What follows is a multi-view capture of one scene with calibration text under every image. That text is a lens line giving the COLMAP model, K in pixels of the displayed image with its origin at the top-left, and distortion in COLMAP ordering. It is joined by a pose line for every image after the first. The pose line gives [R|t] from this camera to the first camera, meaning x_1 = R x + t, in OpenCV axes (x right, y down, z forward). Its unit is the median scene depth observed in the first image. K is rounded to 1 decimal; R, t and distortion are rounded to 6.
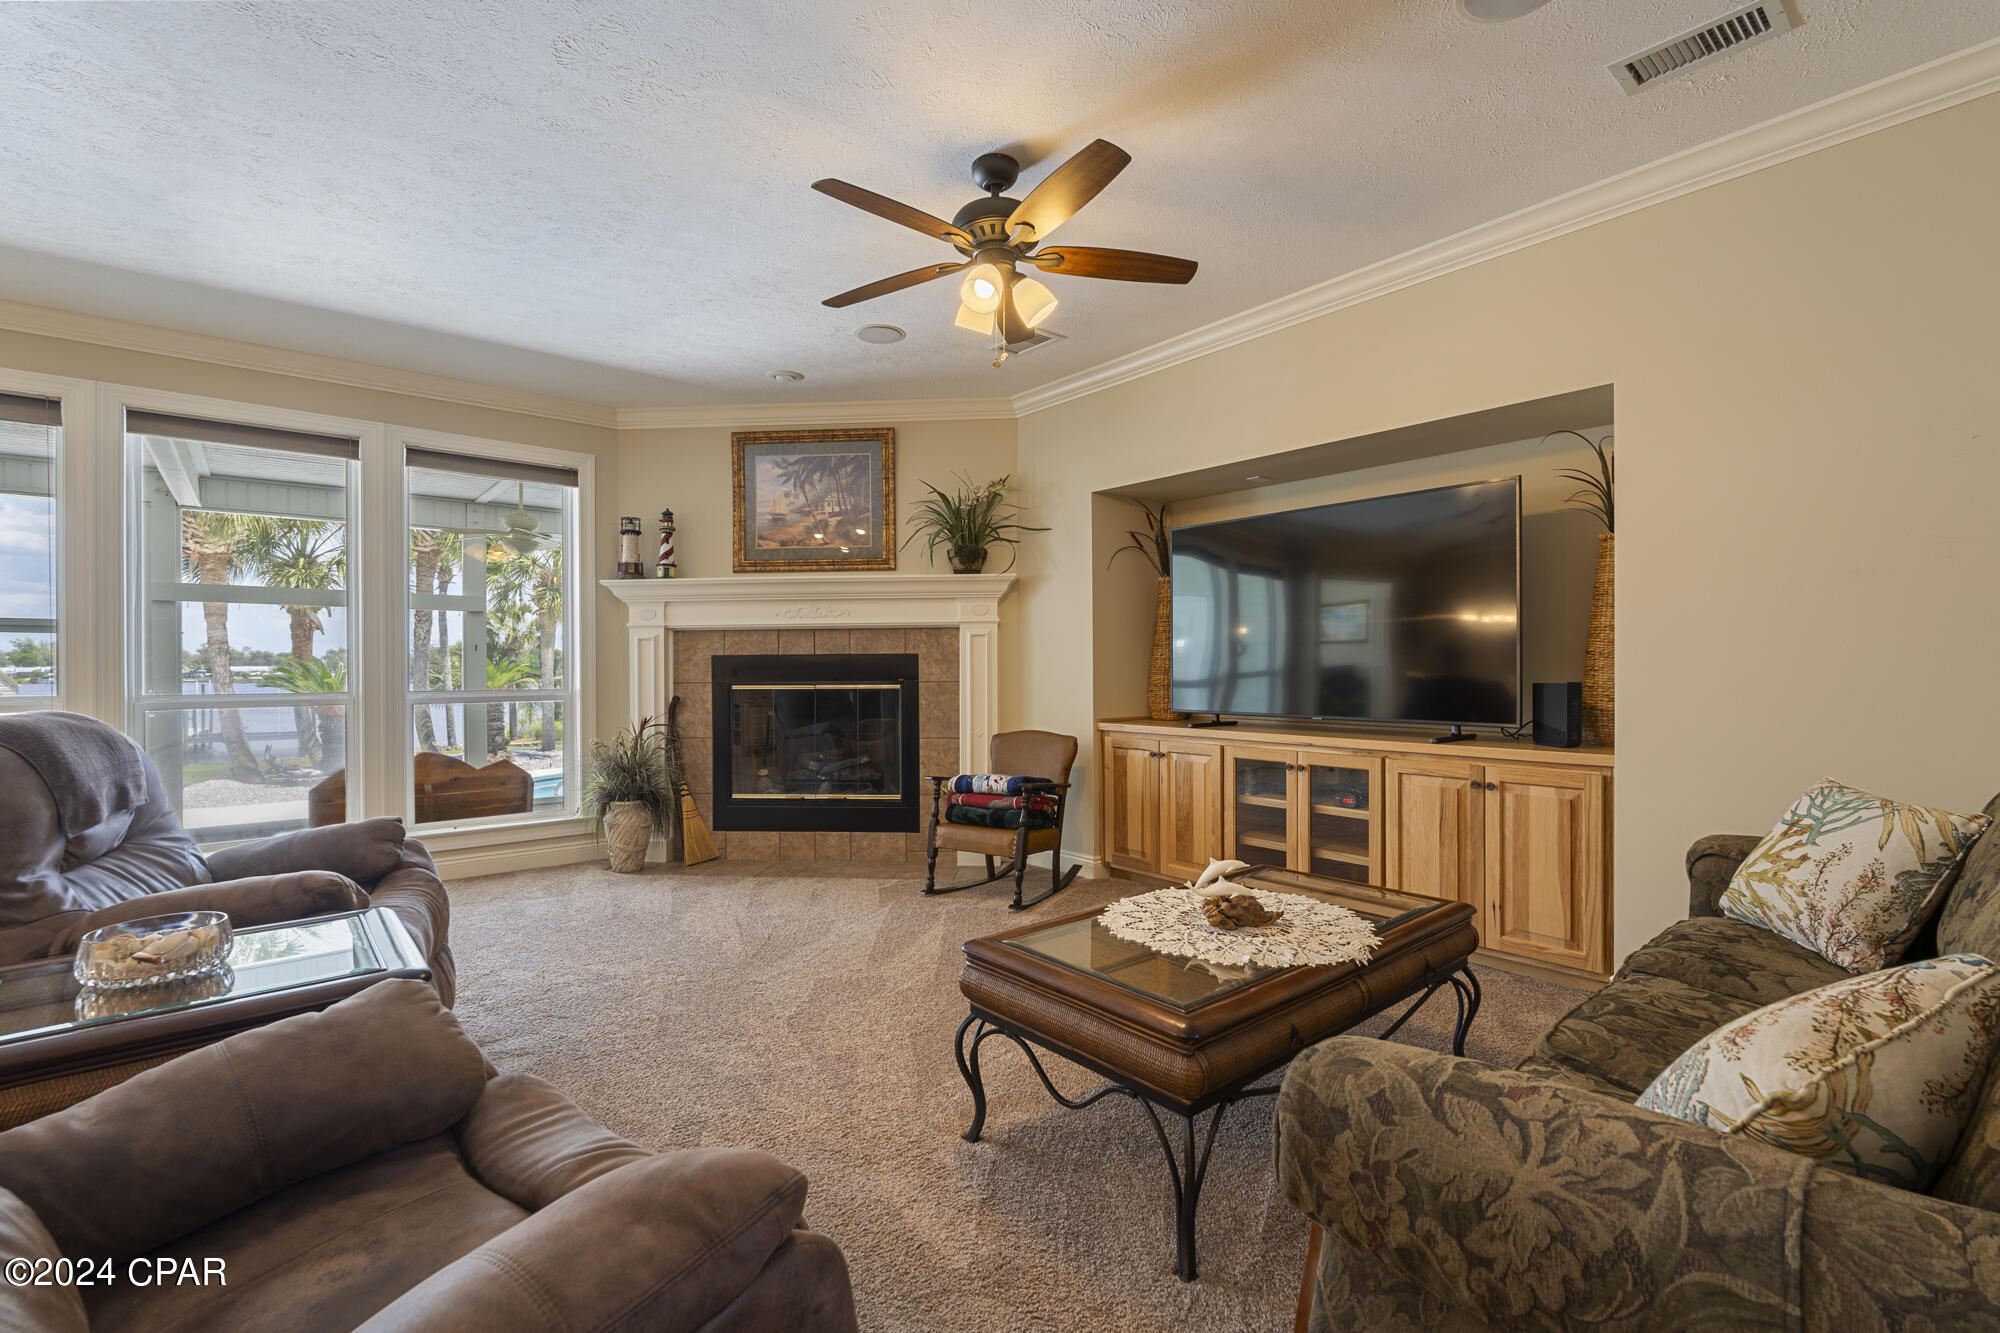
lens RADIAL K [[881.8, 0, 1003.9], [0, 881.8, 667.0], [0, 0, 1]] dist [-0.002295, -0.000495]
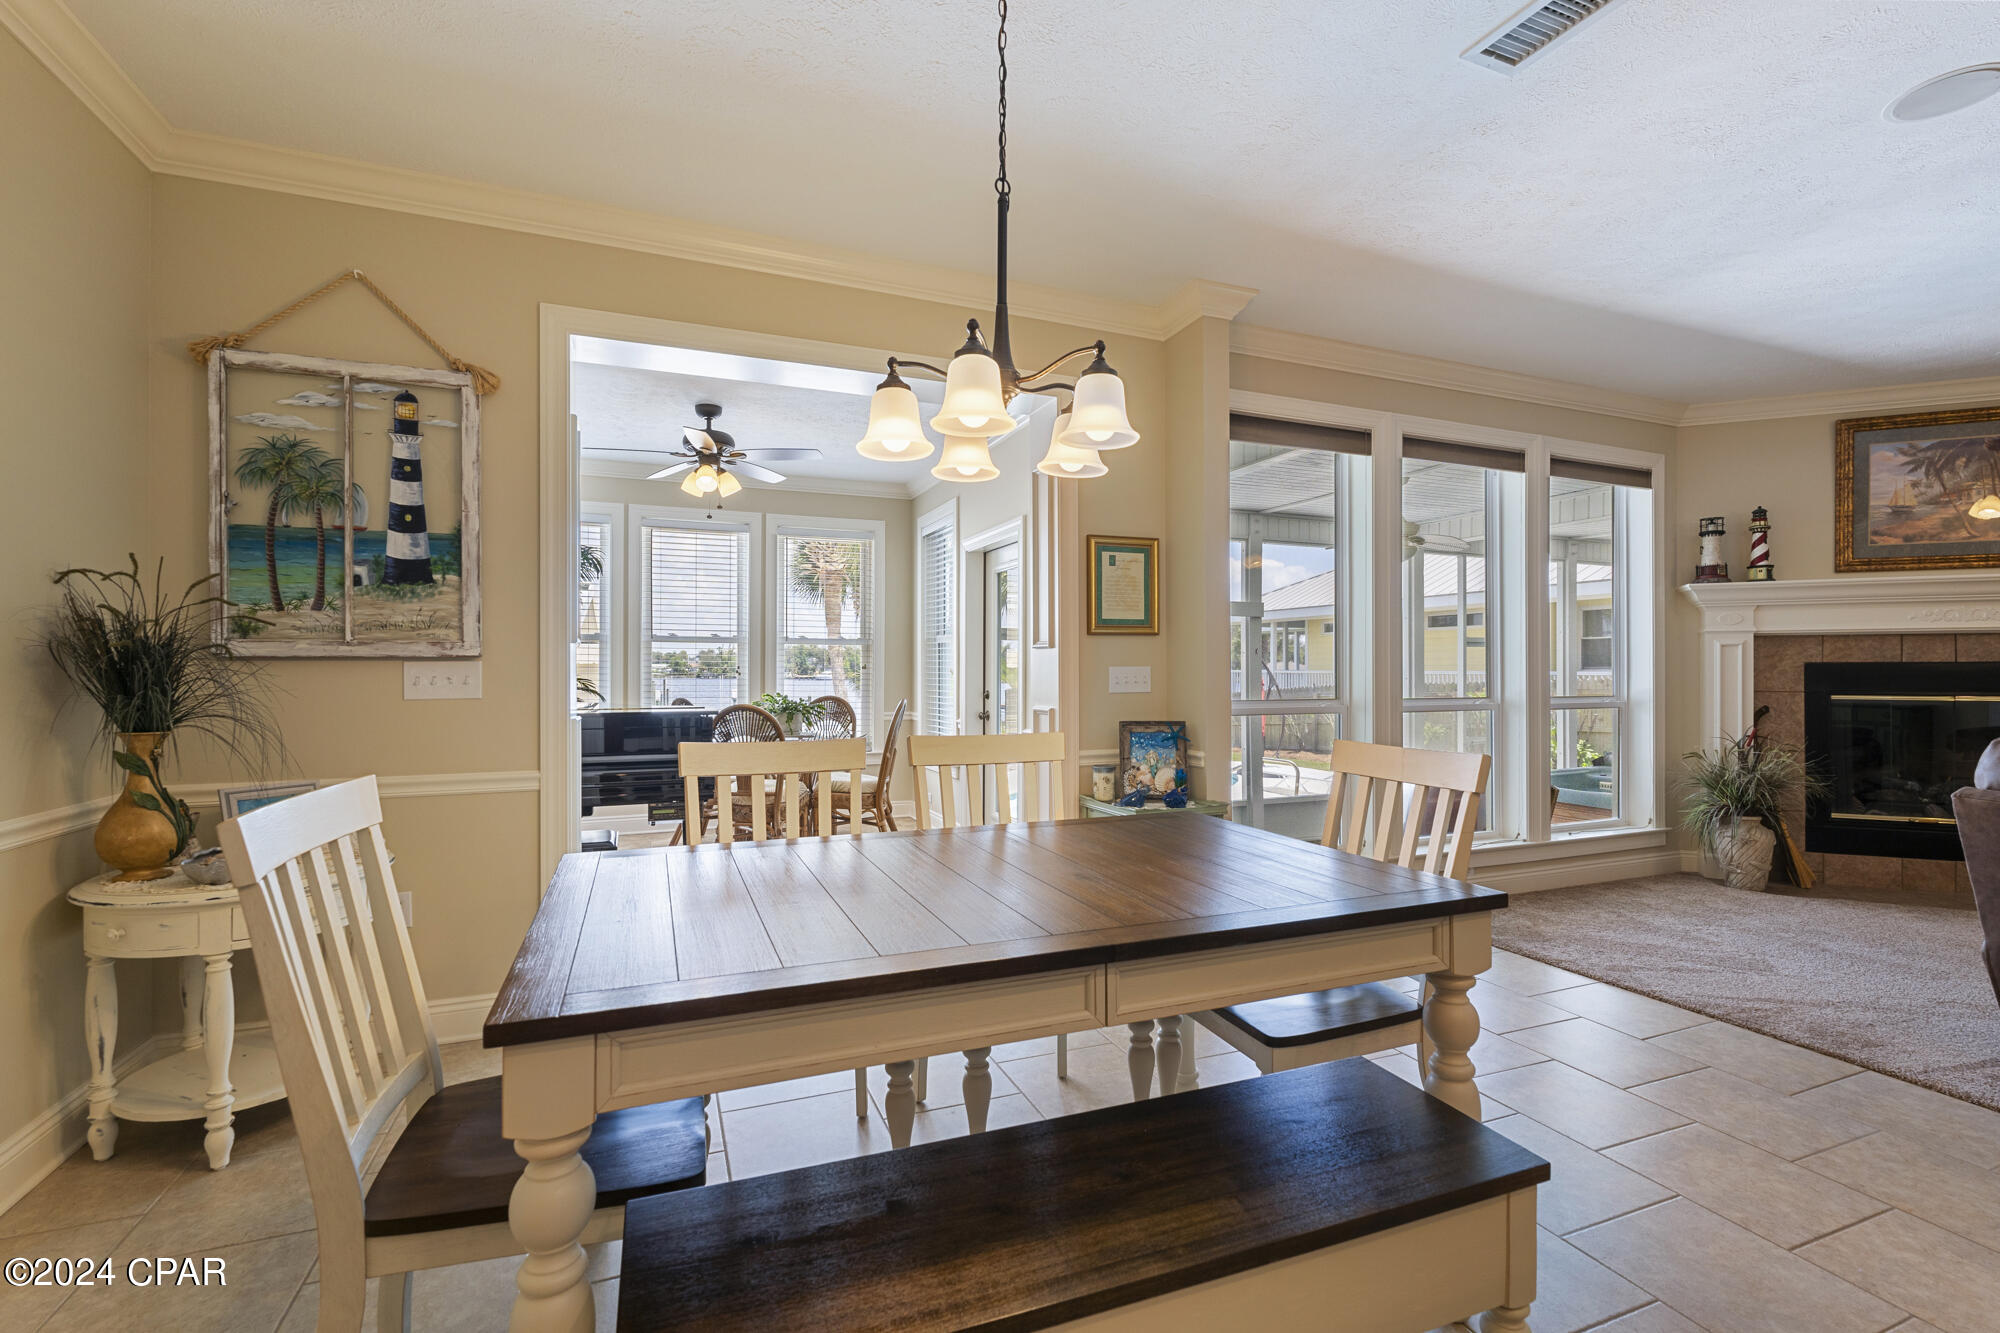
lens RADIAL K [[881.8, 0, 1006.3], [0, 881.8, 666.1], [0, 0, 1]] dist [-0.002295, -0.000495]
pose [[0.949808, 0.005850, -0.312778, -0.867718], [-0.006096, 0.999981, 0.000190, -0.004536], [0.312773, 0.001726, 0.949826, -0.146609]]
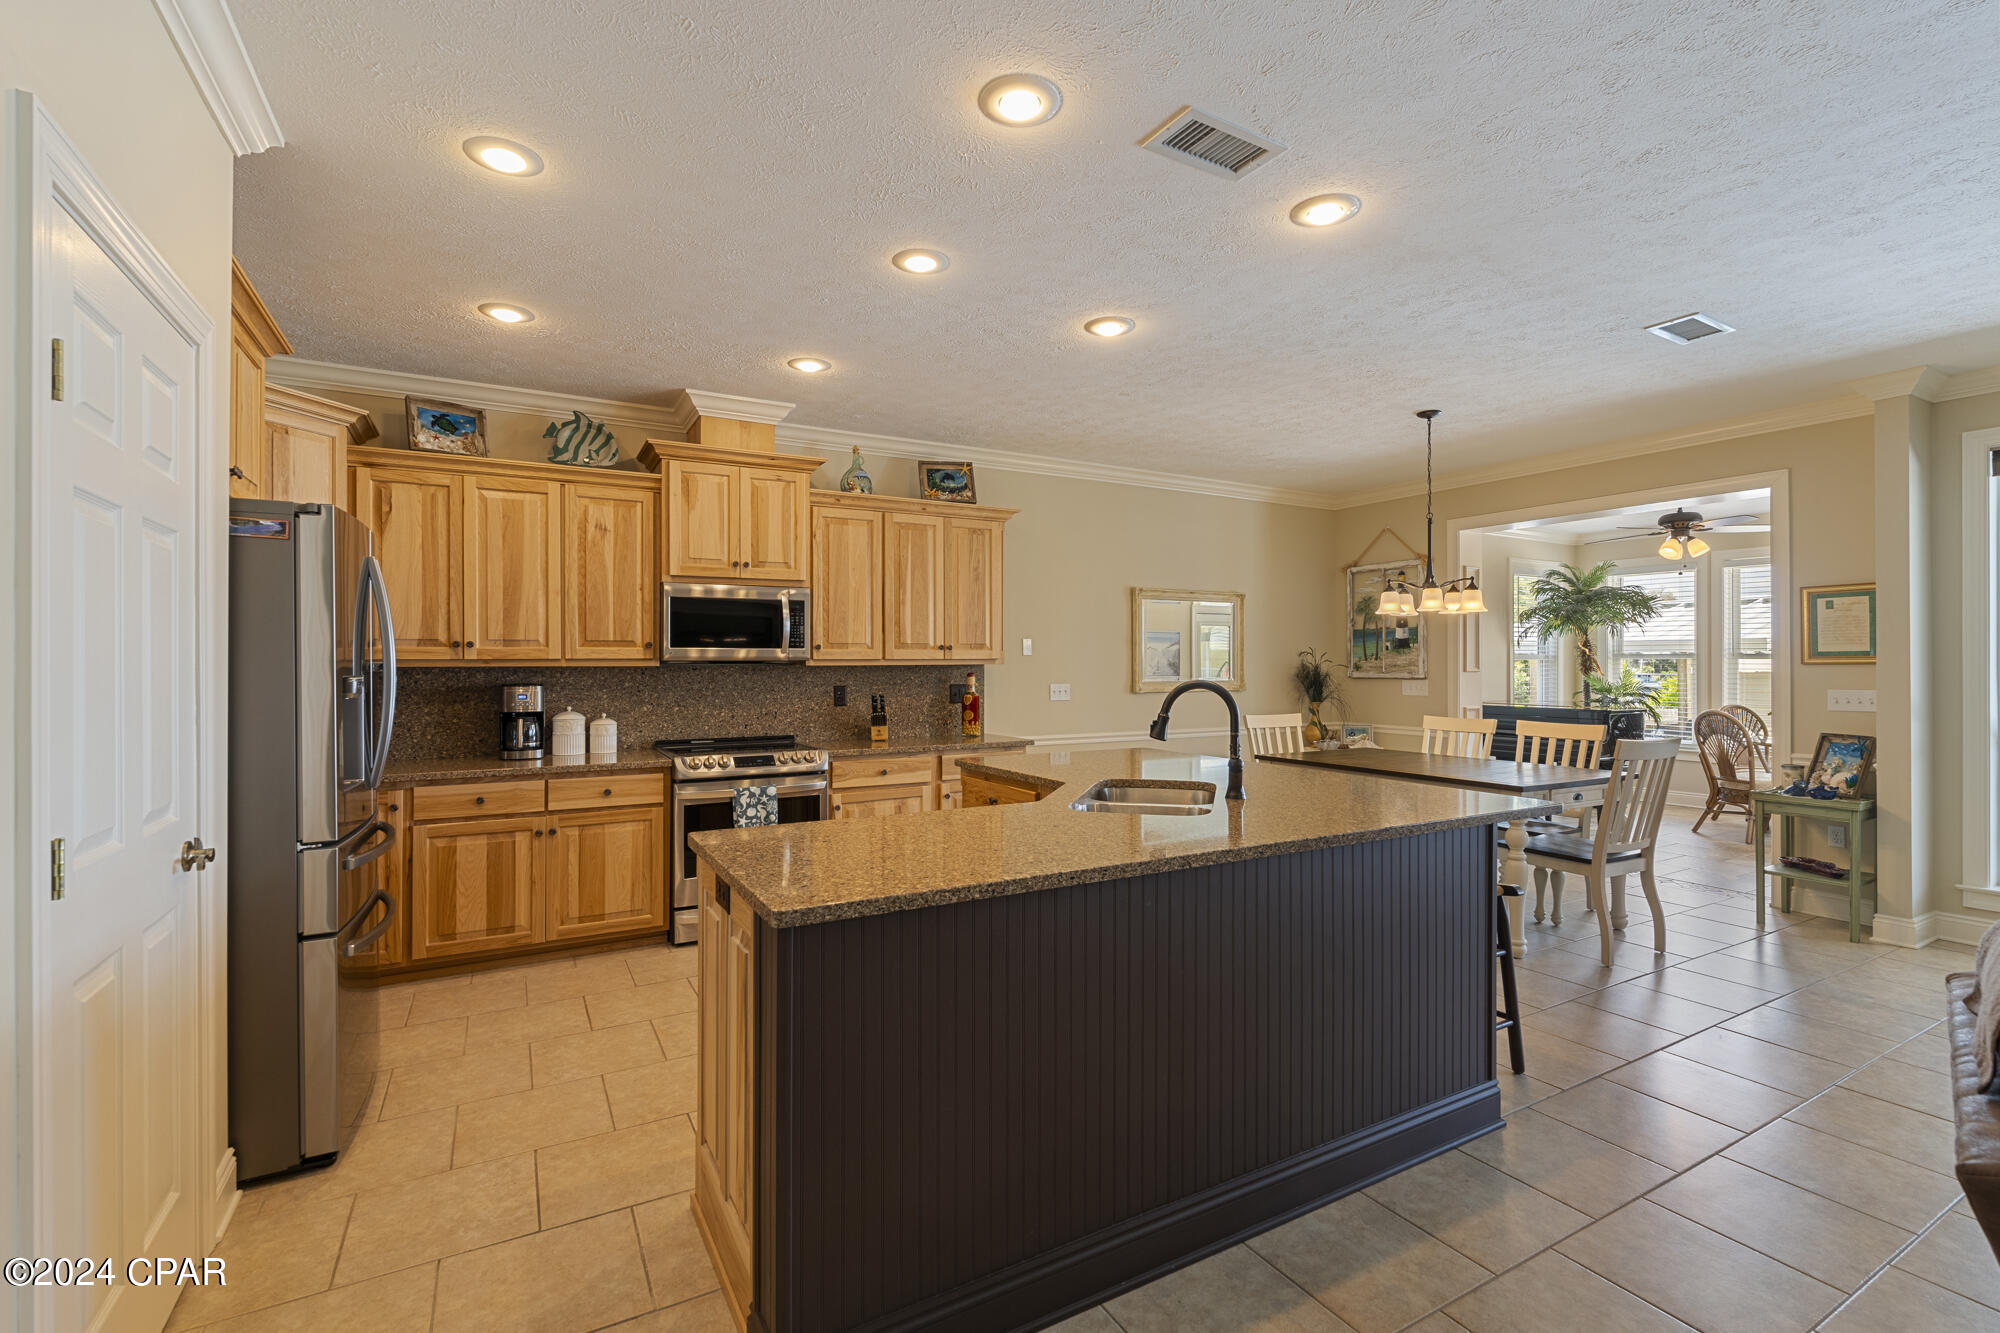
lens RADIAL K [[881.8, 0, 995.6], [0, 881.8, 661.1], [0, 0, 1]] dist [-0.002295, -0.000495]
pose [[-0.185005, 0.001649, -0.982736, 0.029801], [0.001580, 0.999998, 0.001380, -0.036230], [0.982736, -0.001298, -0.185007, -0.106213]]
